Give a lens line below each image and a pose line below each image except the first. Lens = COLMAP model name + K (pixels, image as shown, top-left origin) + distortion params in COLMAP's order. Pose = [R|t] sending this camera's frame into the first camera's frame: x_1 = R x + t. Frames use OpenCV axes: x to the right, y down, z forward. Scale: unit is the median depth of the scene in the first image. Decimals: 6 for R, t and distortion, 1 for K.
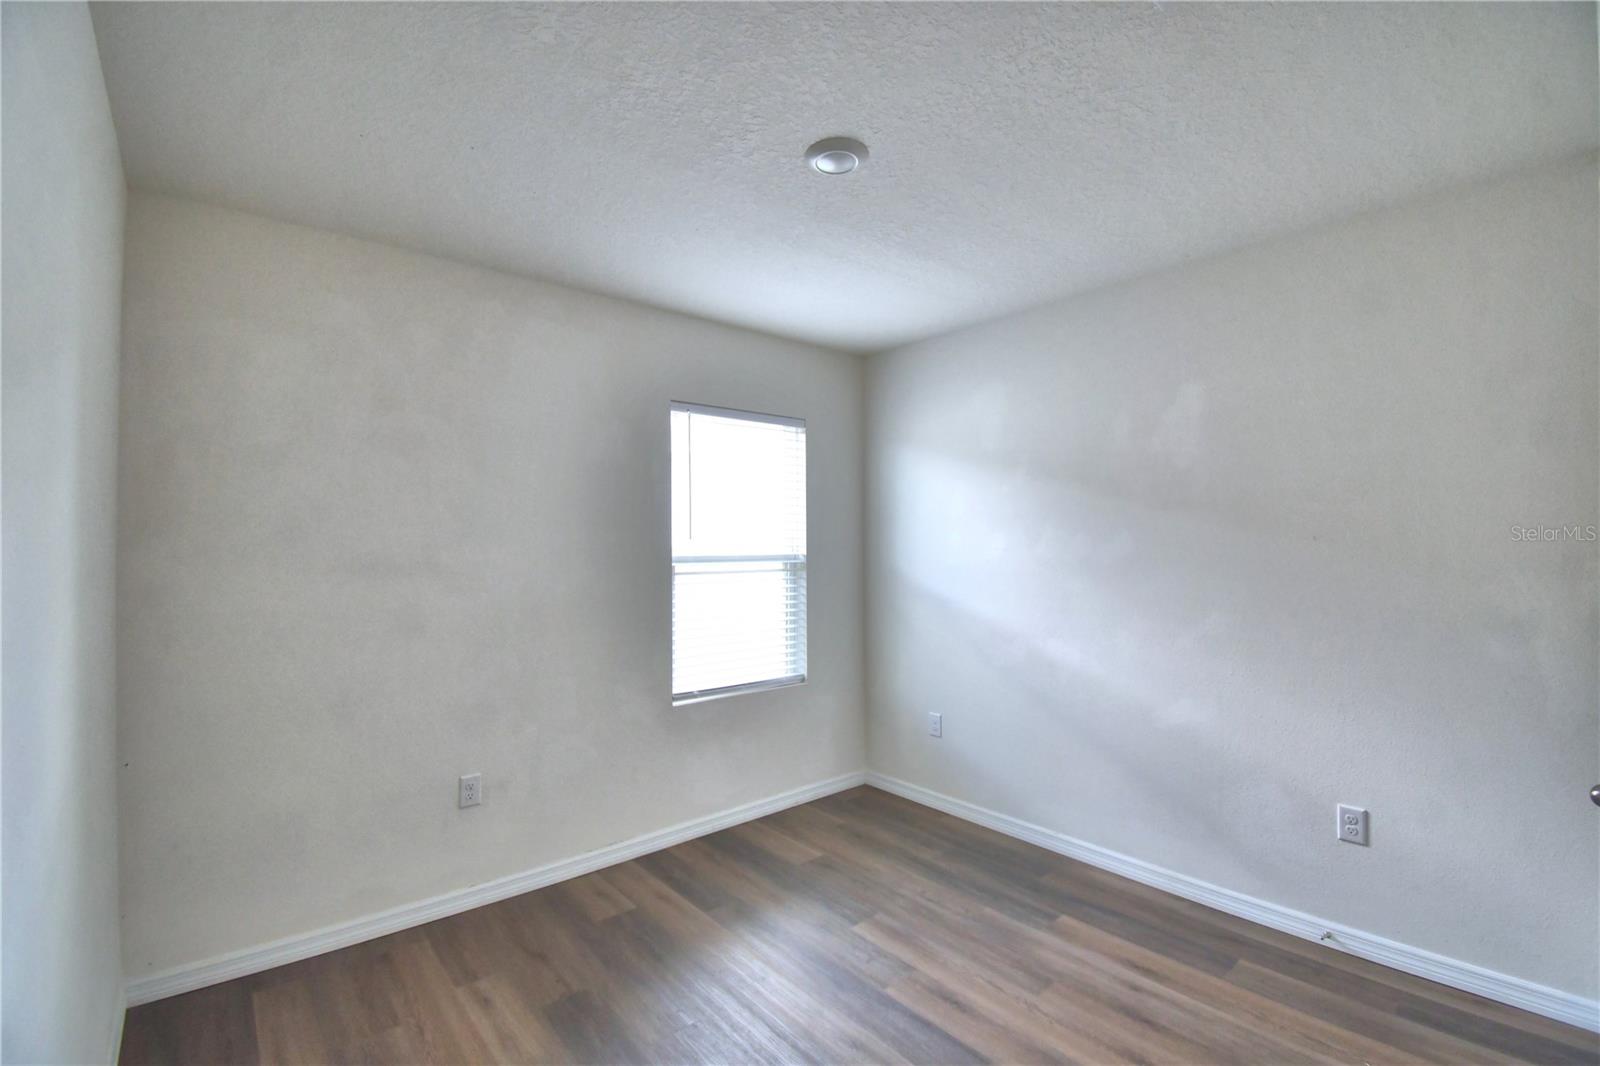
lens RADIAL K [[704.9, 0, 800.0], [0, 704.9, 533.0], [0, 0, 1]] dist [0.003815, -0.019234]
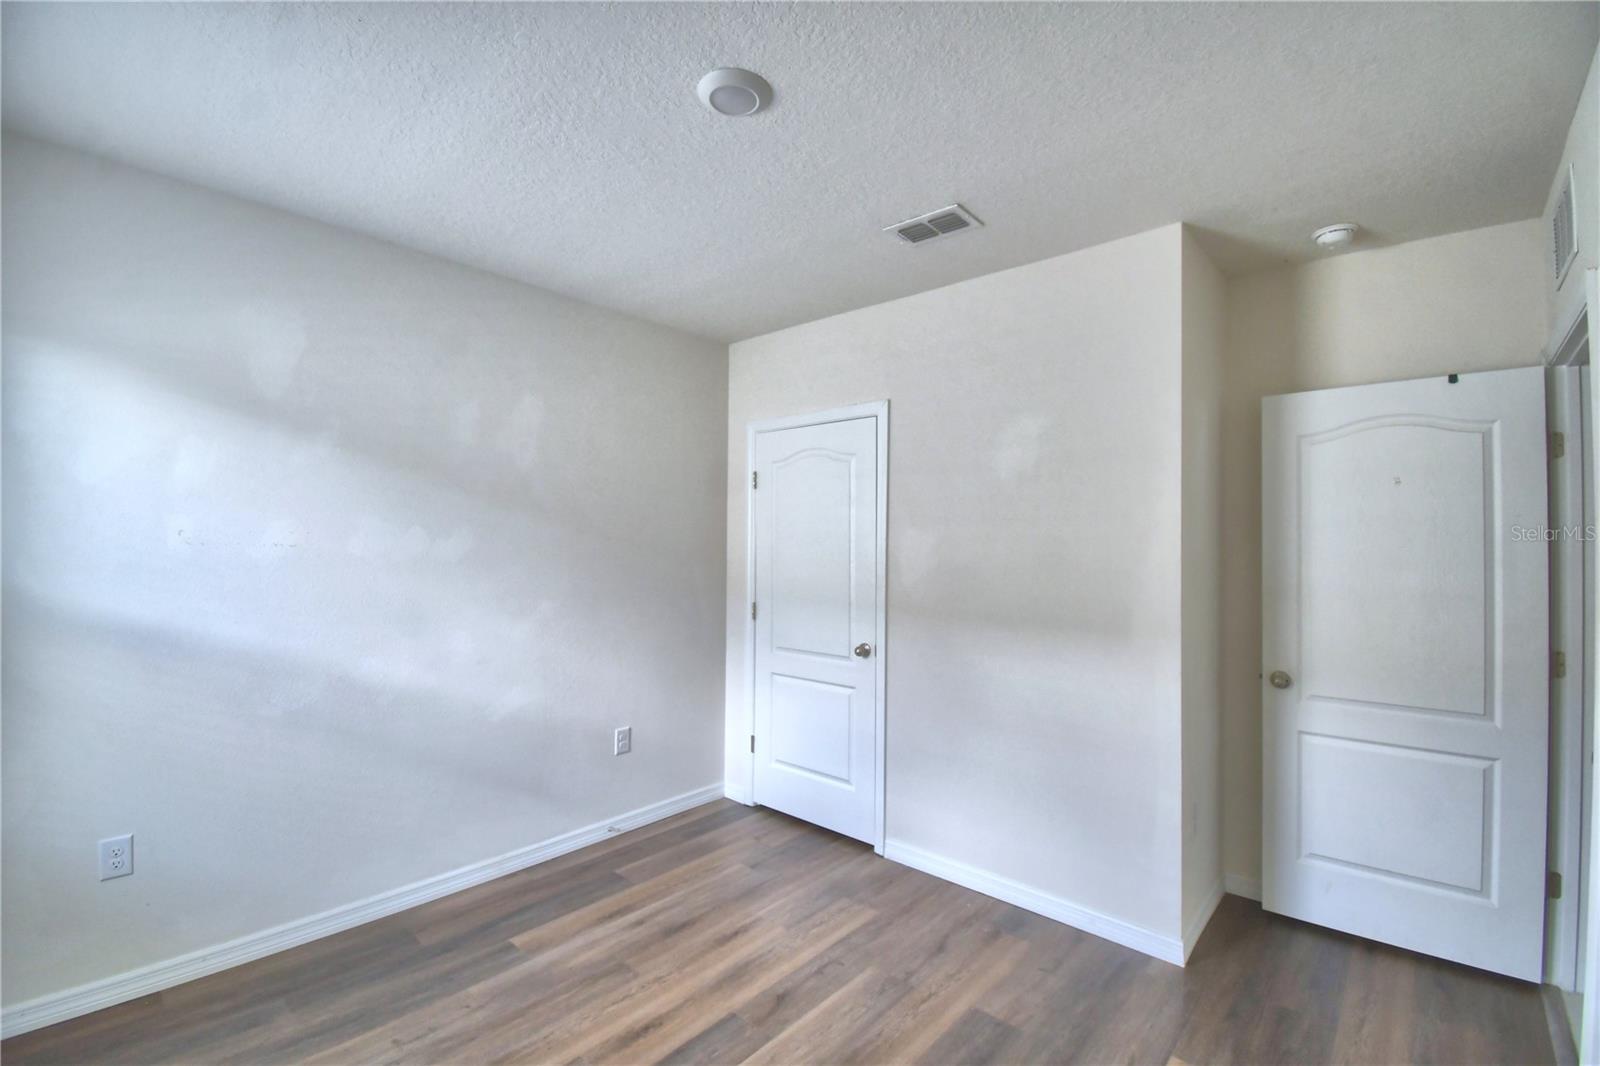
lens RADIAL K [[685.2, 0, 792.7], [0, 685.2, 531.8], [0, 0, 1]] dist [0.002389, -0.019802]
pose [[-0.134879, 0.031466, 0.990362, -0.628668], [-0.017433, 0.999266, -0.034123, 0.032651], [-0.990709, -0.021868, -0.134232, 0.823615]]
